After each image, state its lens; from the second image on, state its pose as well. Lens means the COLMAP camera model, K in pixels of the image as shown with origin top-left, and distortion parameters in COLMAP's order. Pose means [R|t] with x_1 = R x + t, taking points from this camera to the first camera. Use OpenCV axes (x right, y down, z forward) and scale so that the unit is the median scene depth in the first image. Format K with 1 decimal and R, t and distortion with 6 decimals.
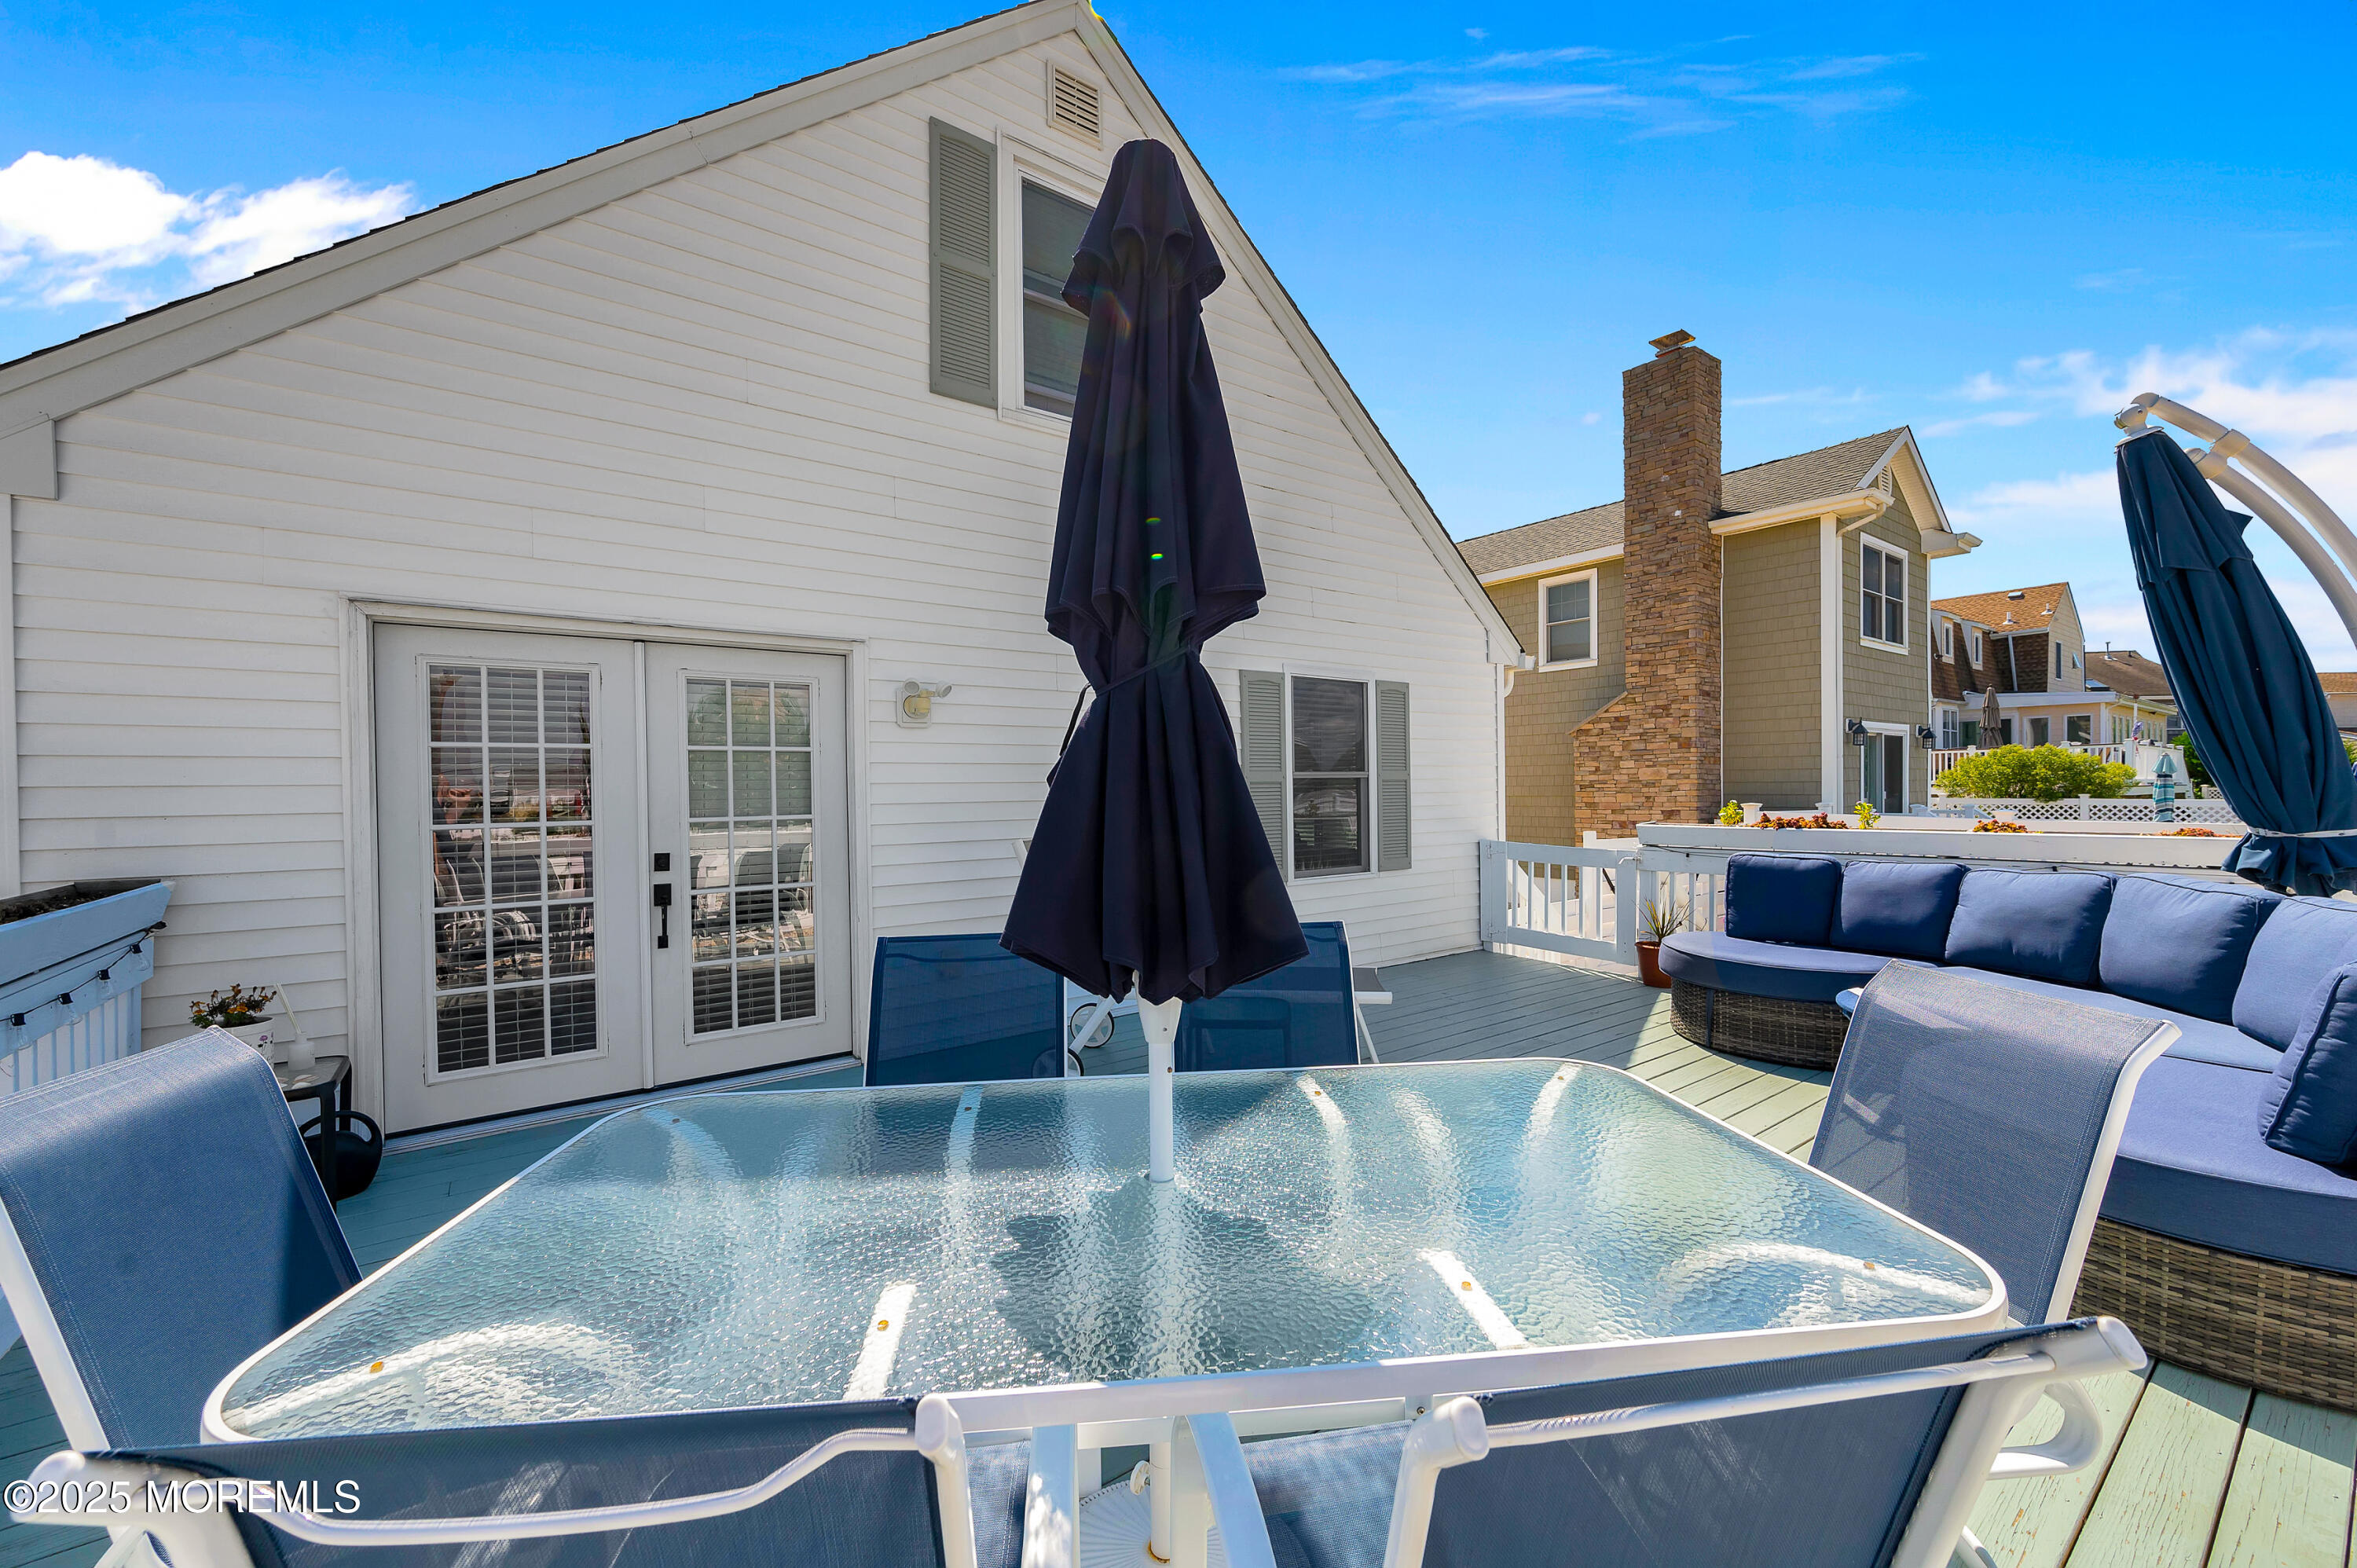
lens RADIAL K [[953.2, 0, 1178.5], [0, 953.2, 784.0], [0, 0, 1]] dist [-0.000332, 0.000000]
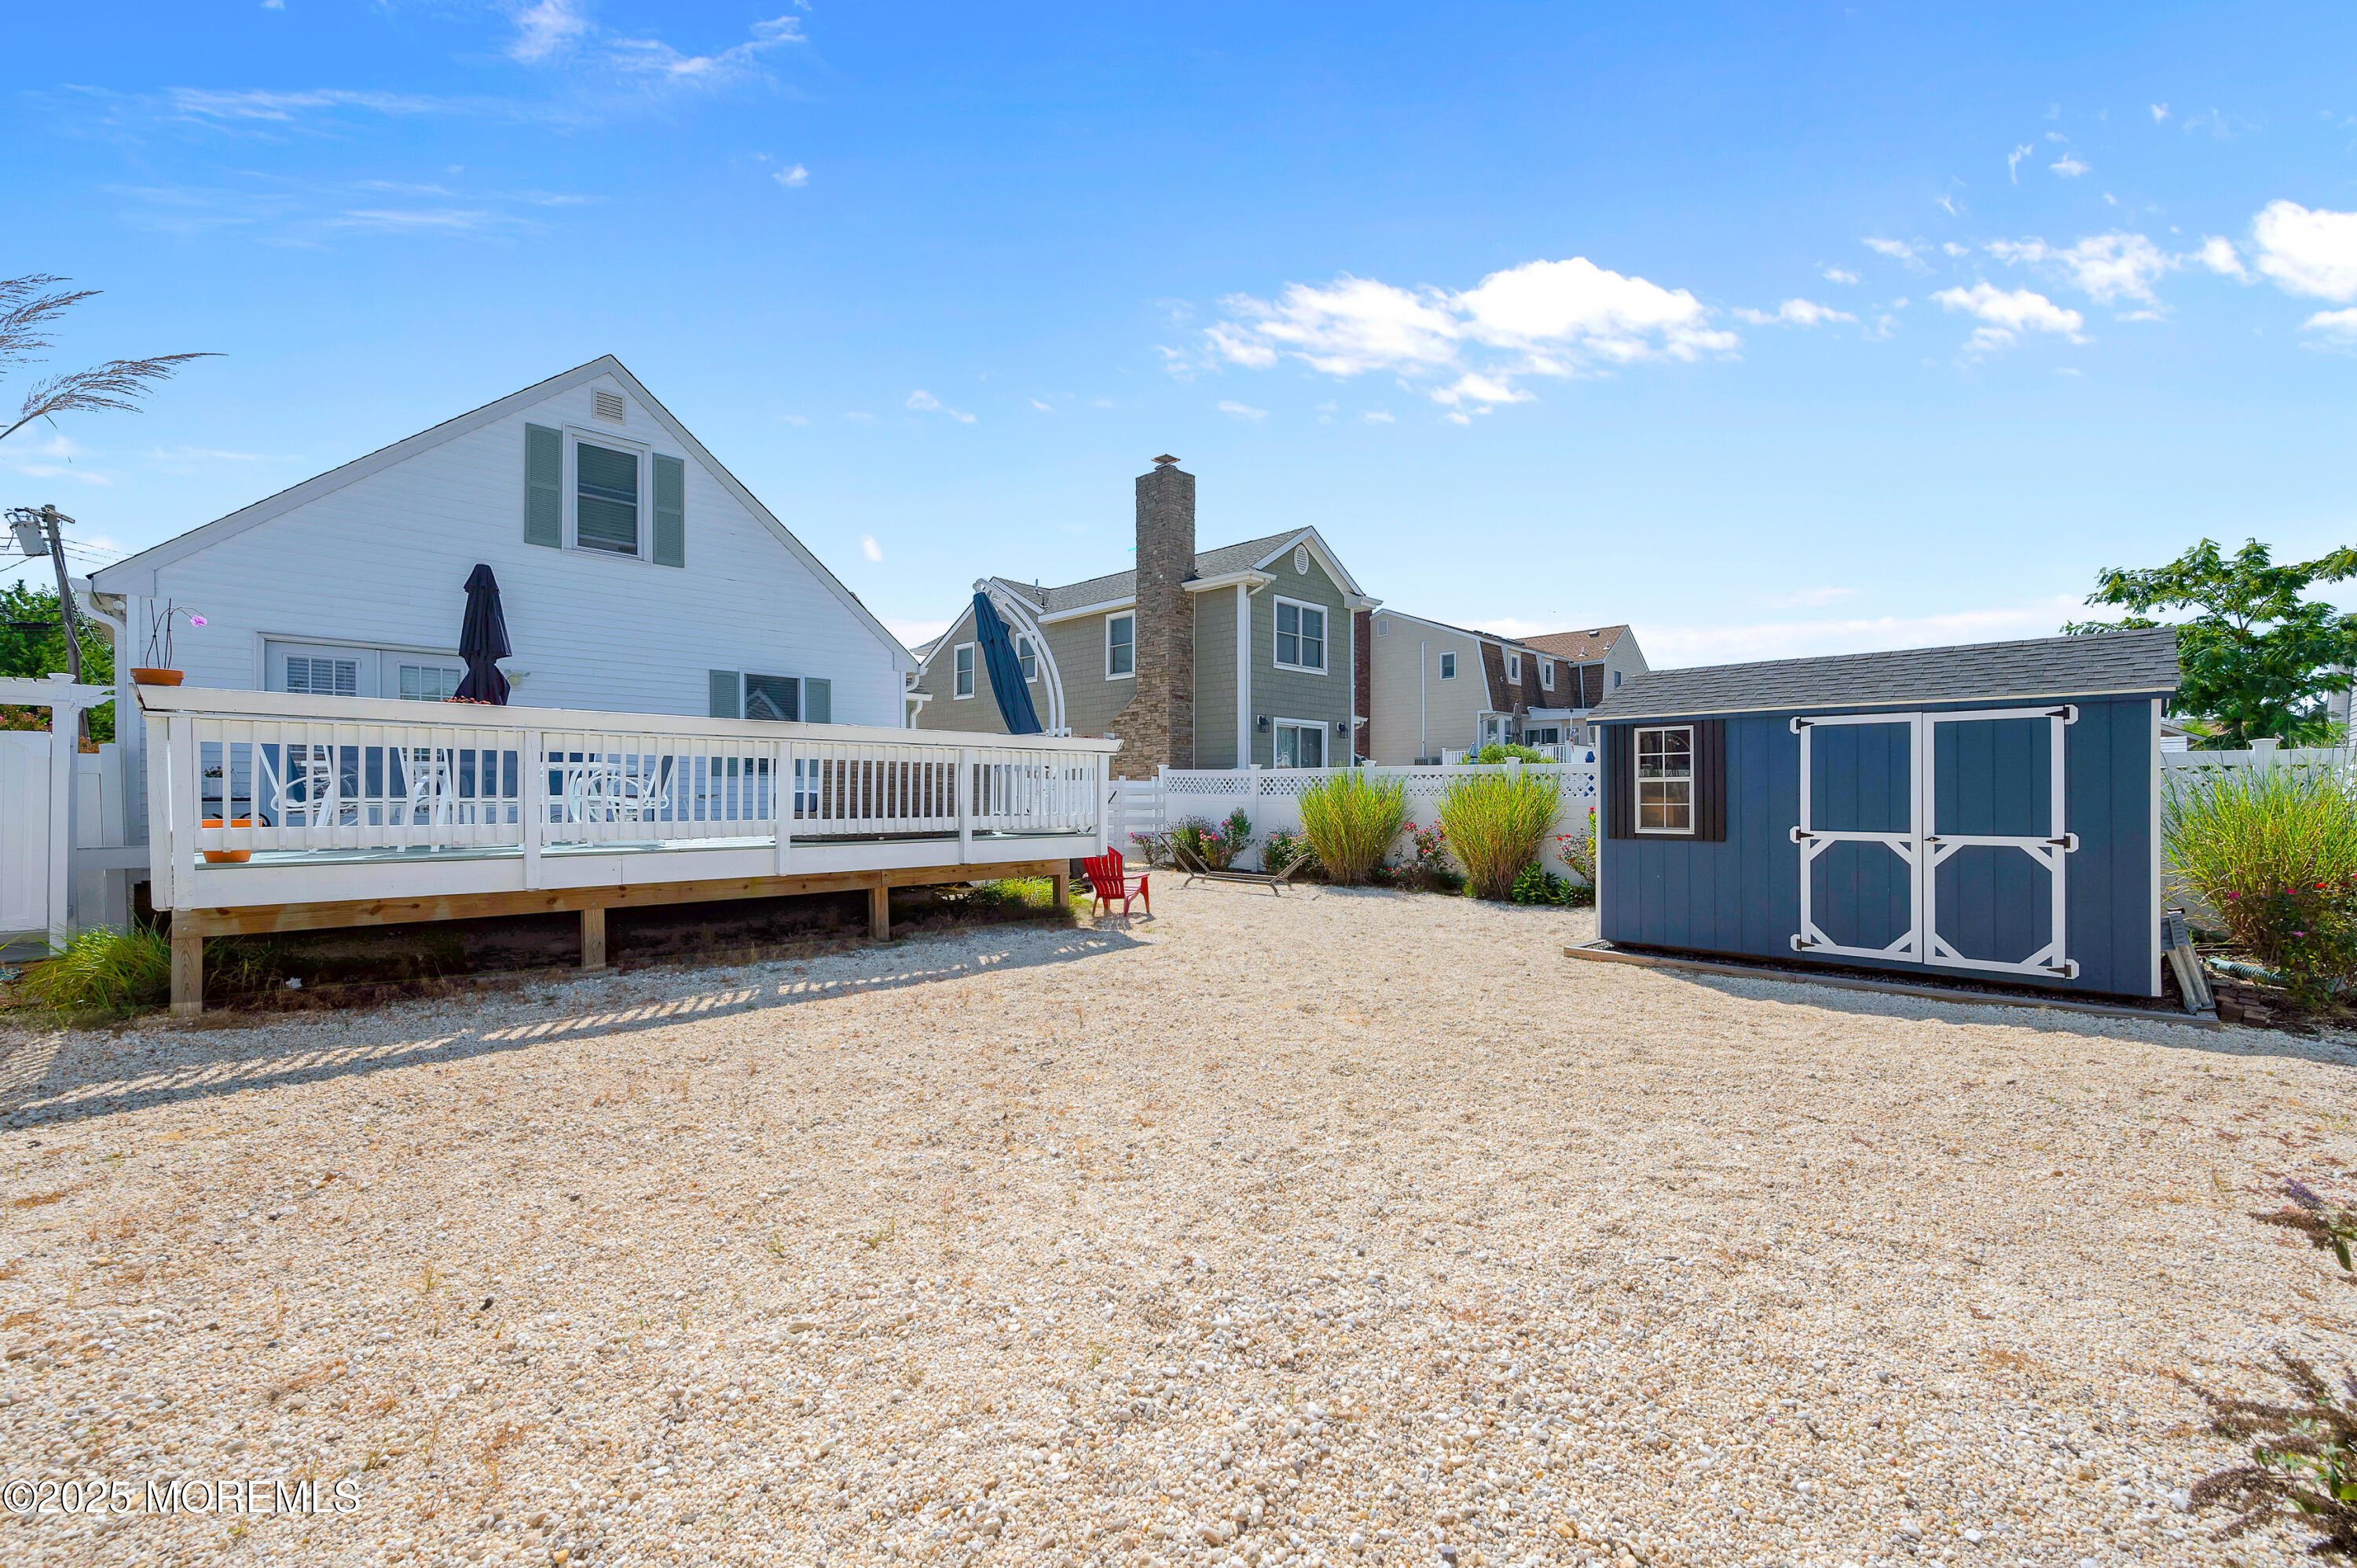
lens RADIAL K [[994.6, 0, 1178.5], [0, 994.6, 784.0], [0, 0, 1]] dist [0.002139, -0.000237]
pose [[0.989605, 0.013313, 0.143194, 0.324106], [-0.011741, 0.999861, -0.011816, 0.058878], [-0.143331, 0.010012, 0.989624, -0.534963]]
